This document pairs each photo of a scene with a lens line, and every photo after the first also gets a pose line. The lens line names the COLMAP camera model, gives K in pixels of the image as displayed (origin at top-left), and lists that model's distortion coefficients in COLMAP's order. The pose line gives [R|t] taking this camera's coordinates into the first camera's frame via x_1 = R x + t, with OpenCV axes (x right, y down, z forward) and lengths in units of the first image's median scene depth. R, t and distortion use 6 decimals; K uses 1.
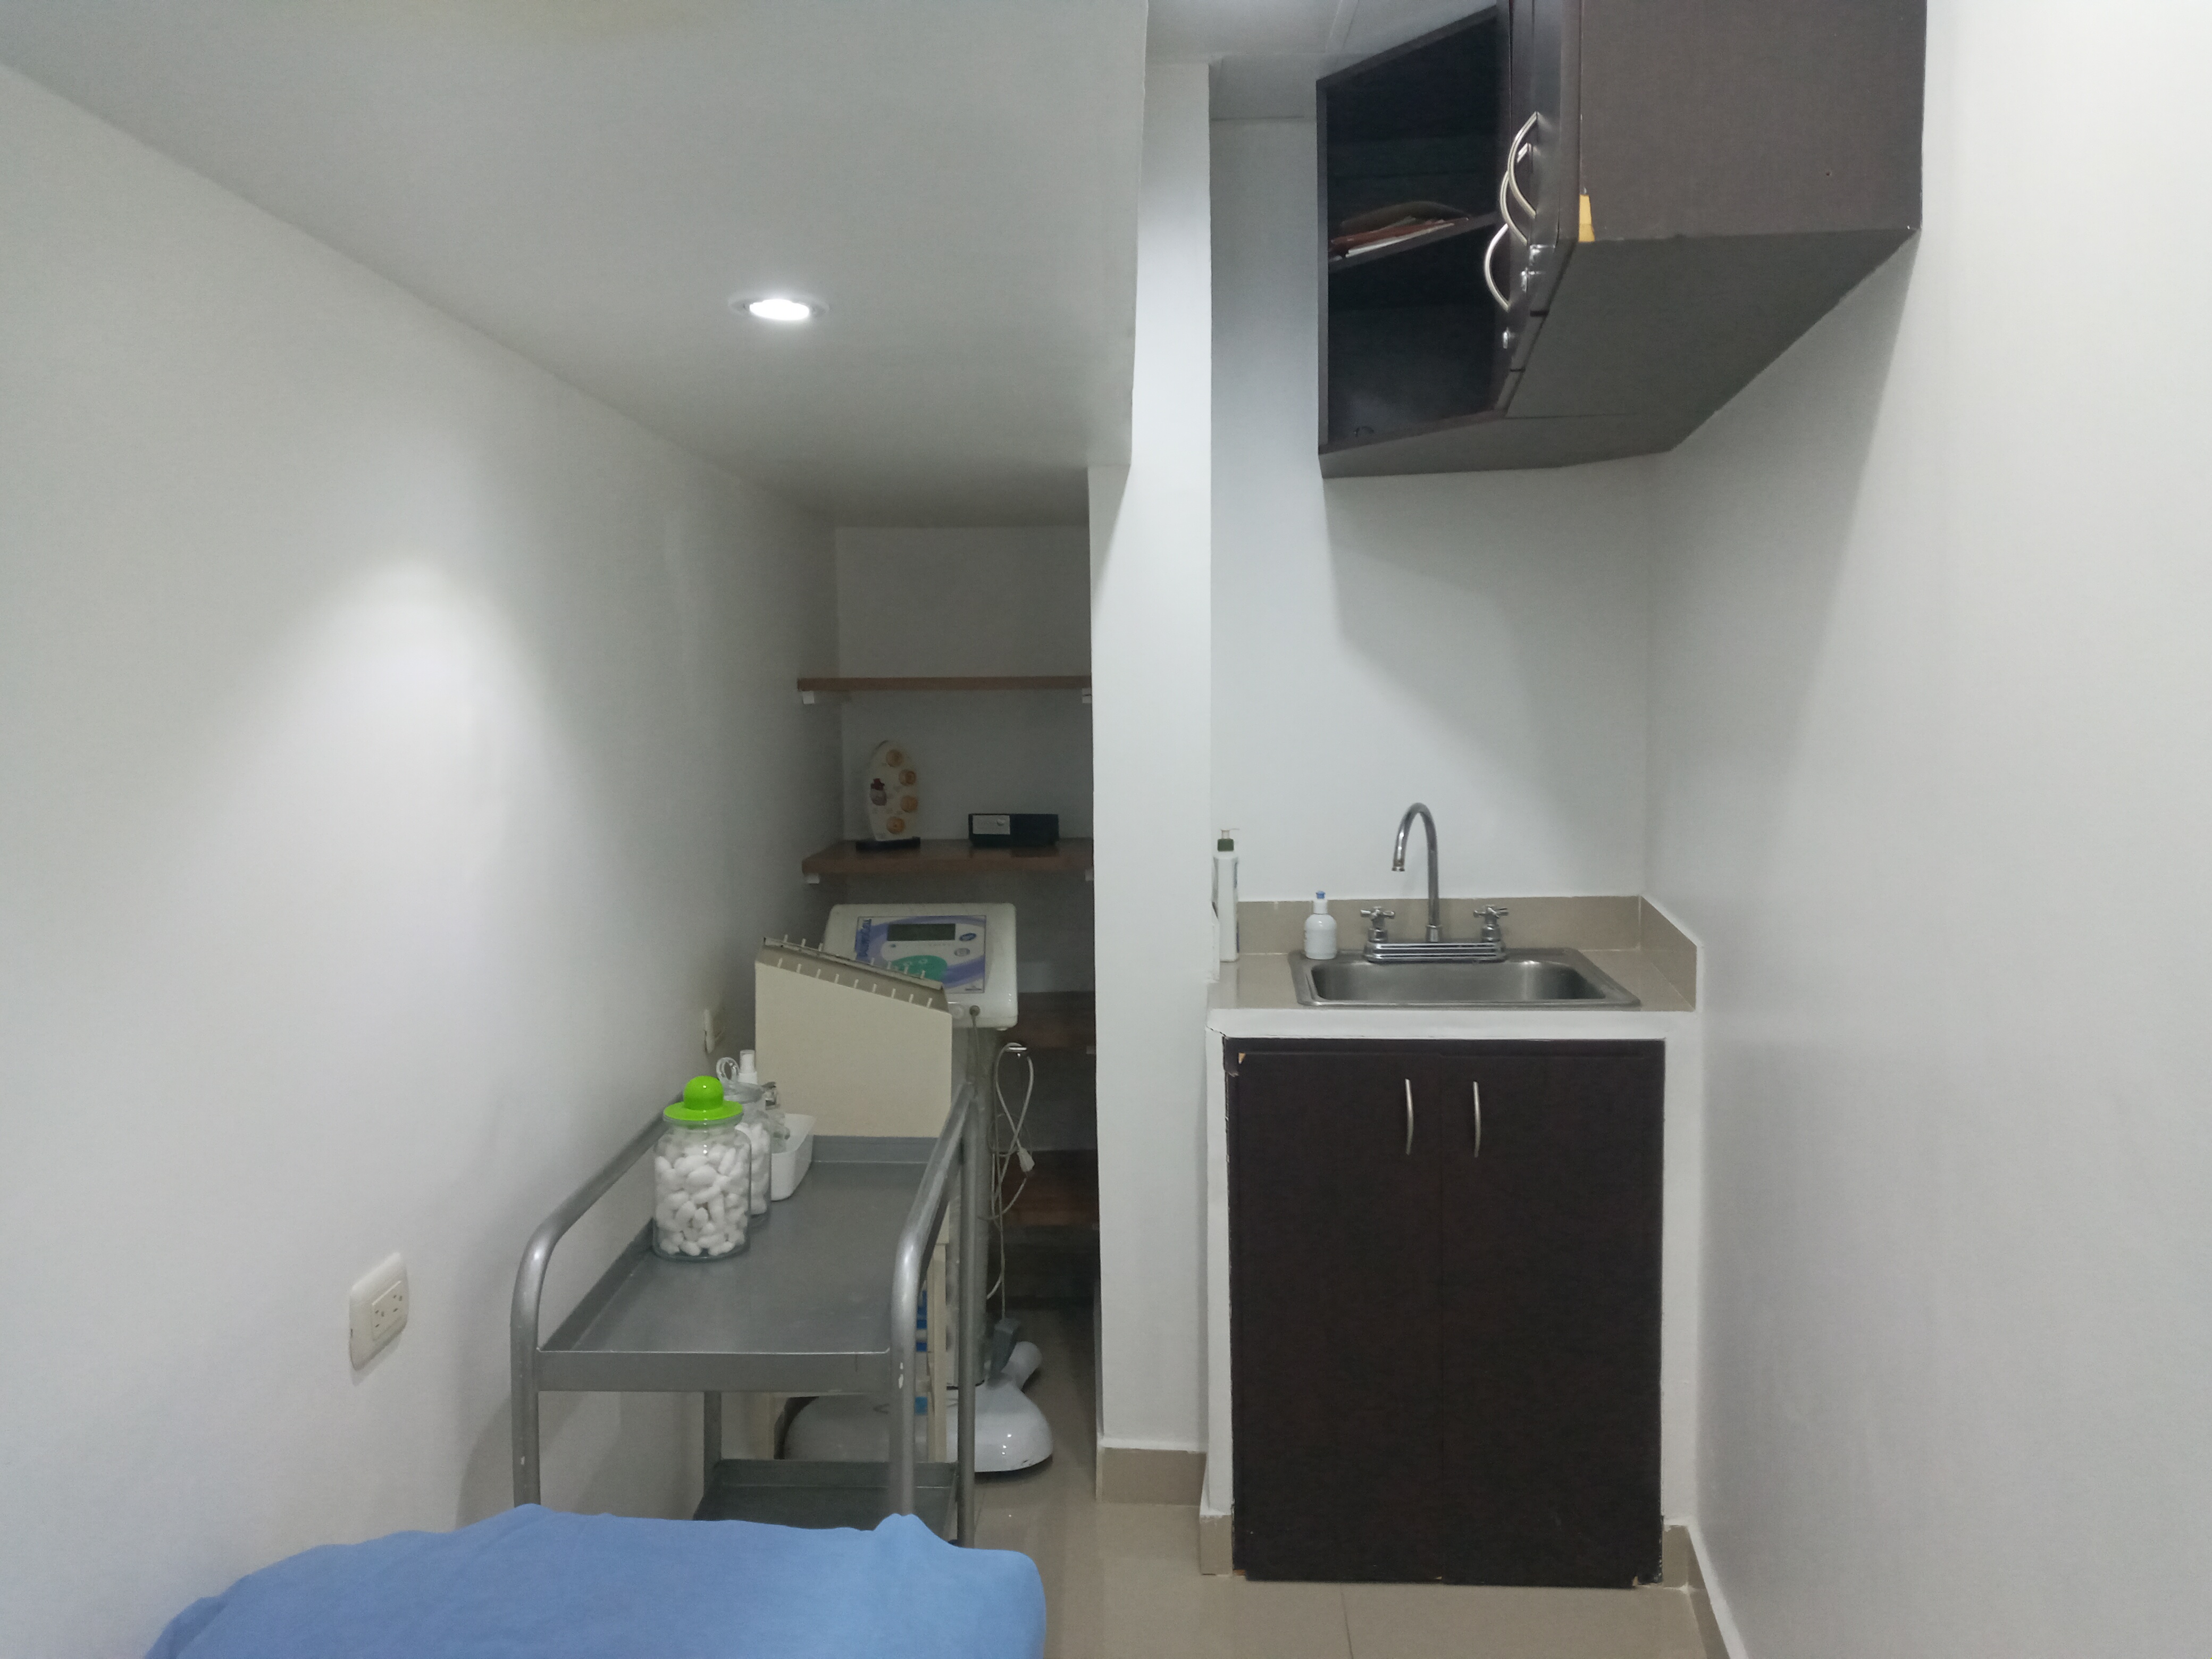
lens RADIAL K [[1726.9, 0, 1106.4], [0, 1726.9, 824.0], [0, 0, 1]] dist [0.026885, -0.026533]
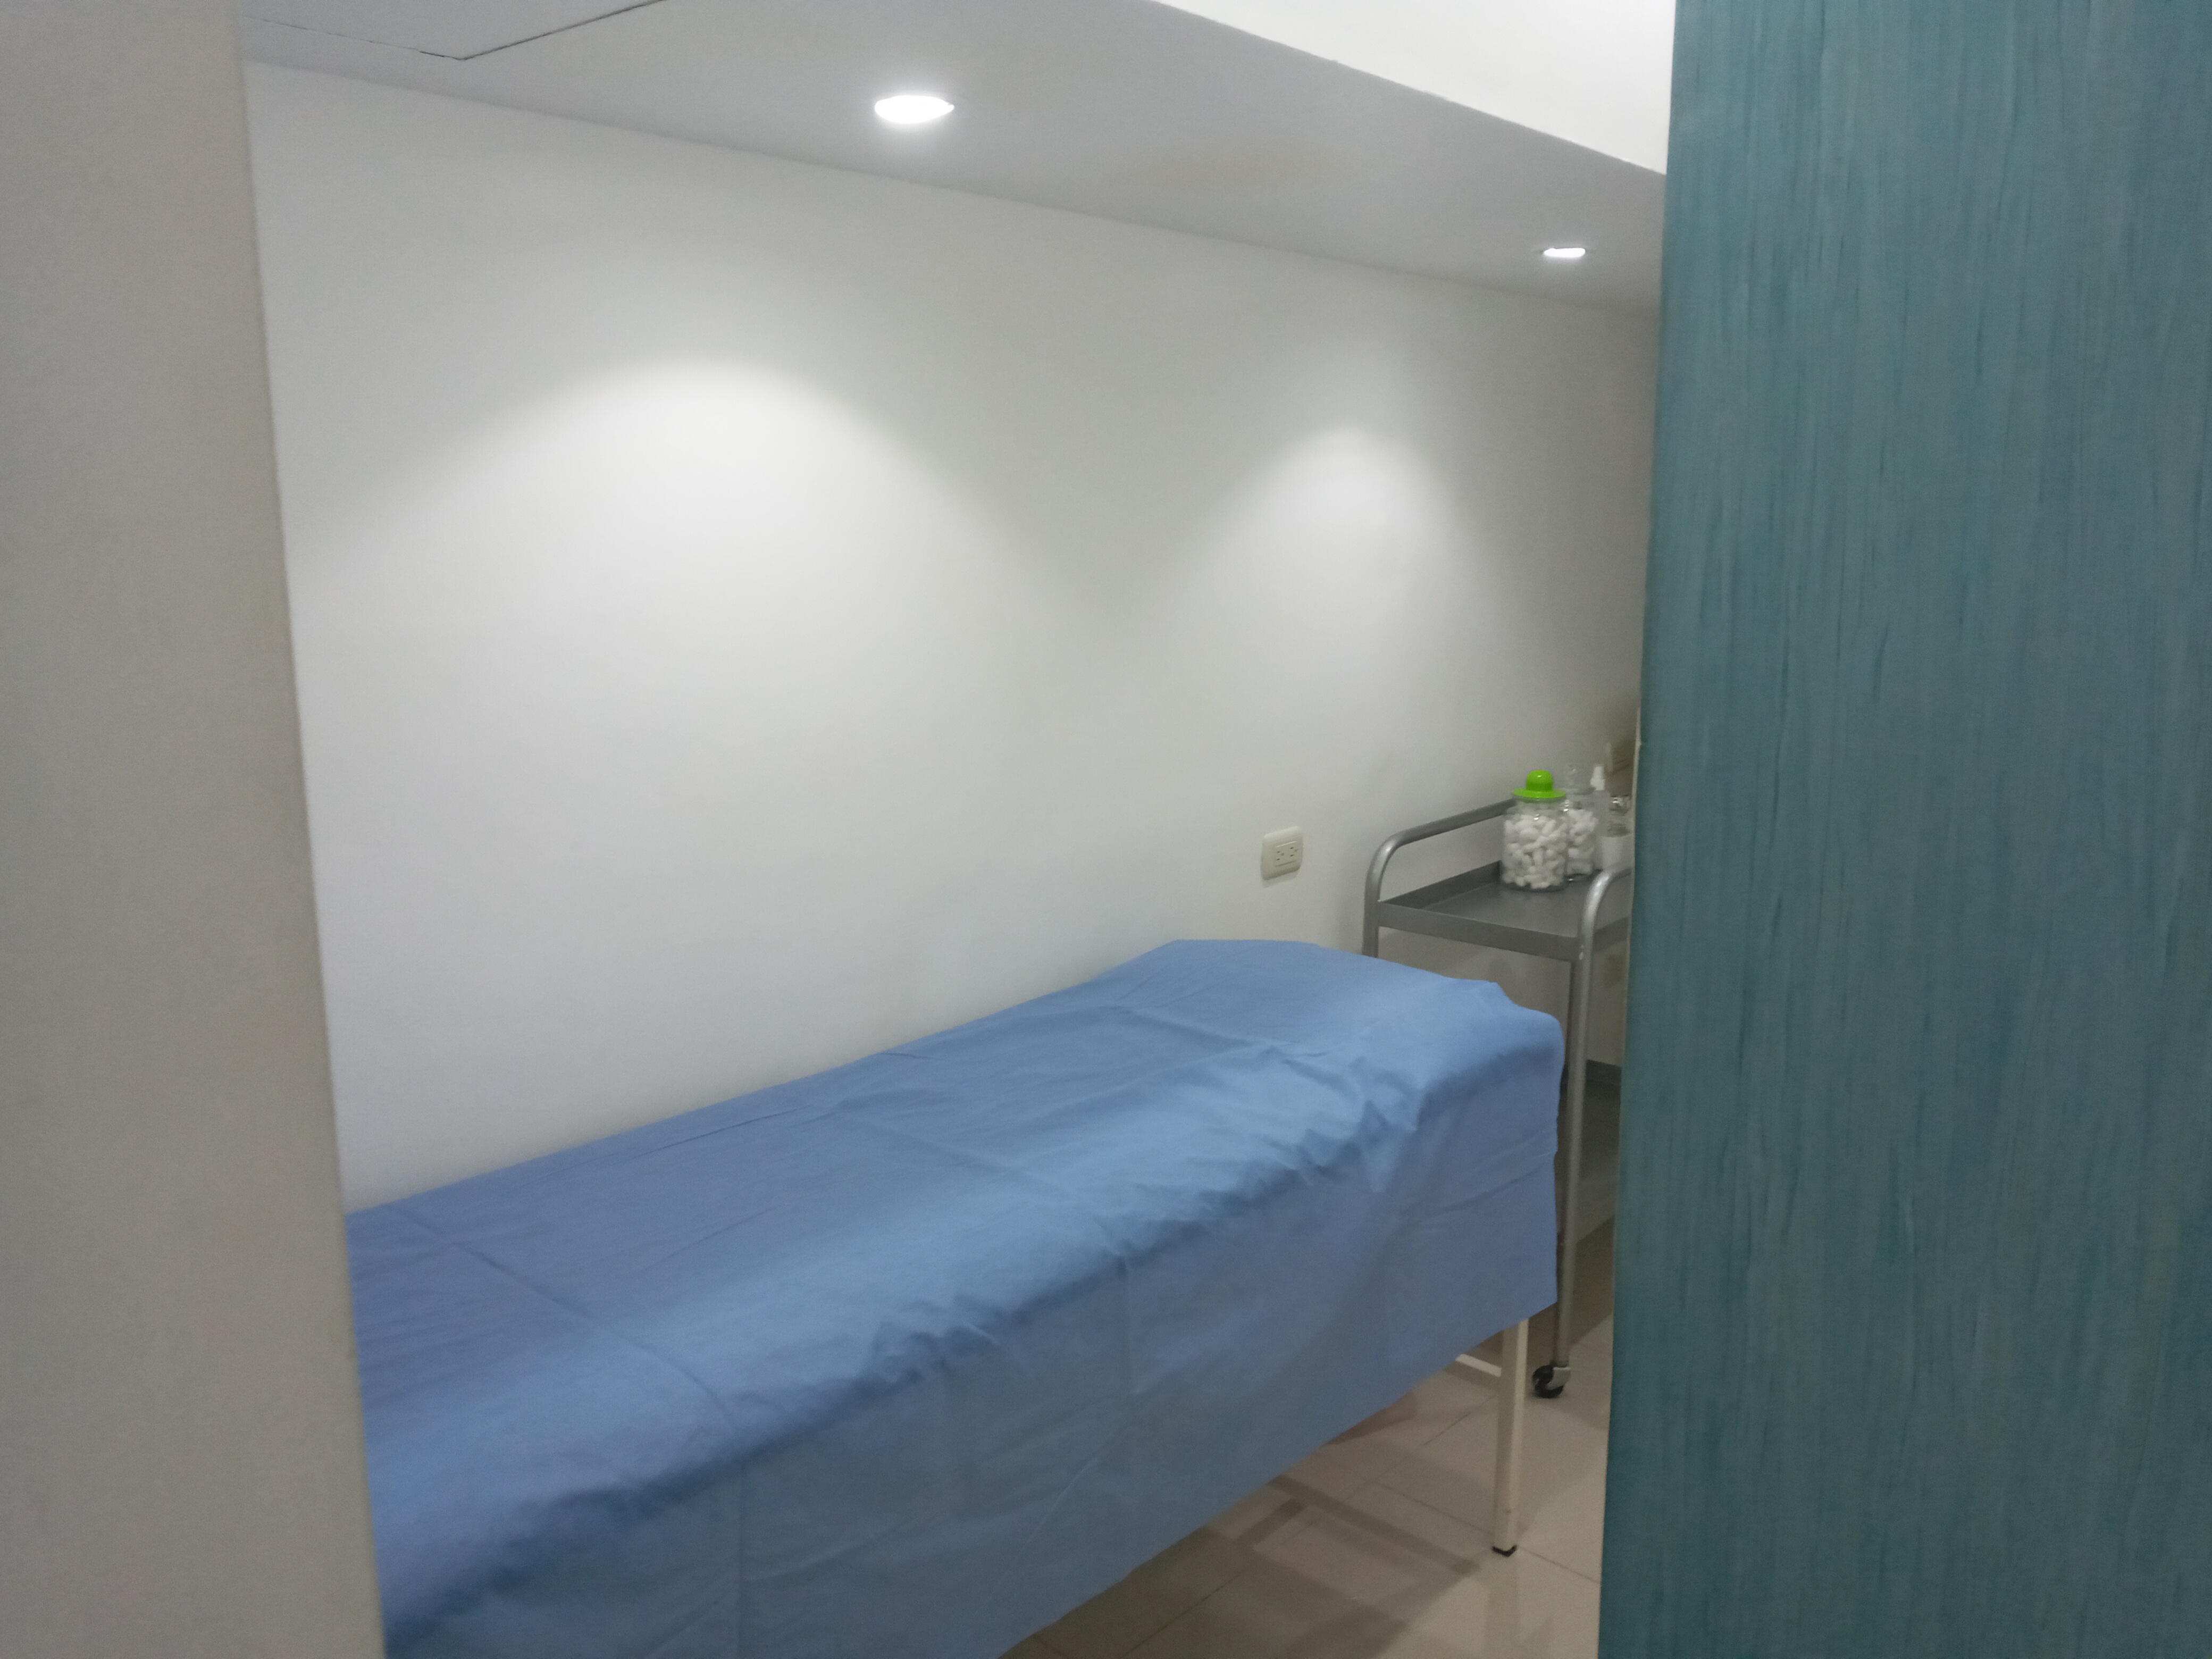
lens RADIAL K [[1726.9, 0, 1106.3], [0, 1726.9, 830.2], [0, 0, 1]] dist [0.026885, -0.026533]
pose [[0.784337, 0.122993, -0.608020, 0.380935], [-0.040991, 0.988281, 0.147037, -0.002695], [0.618979, -0.090403, 0.780187, -0.377191]]
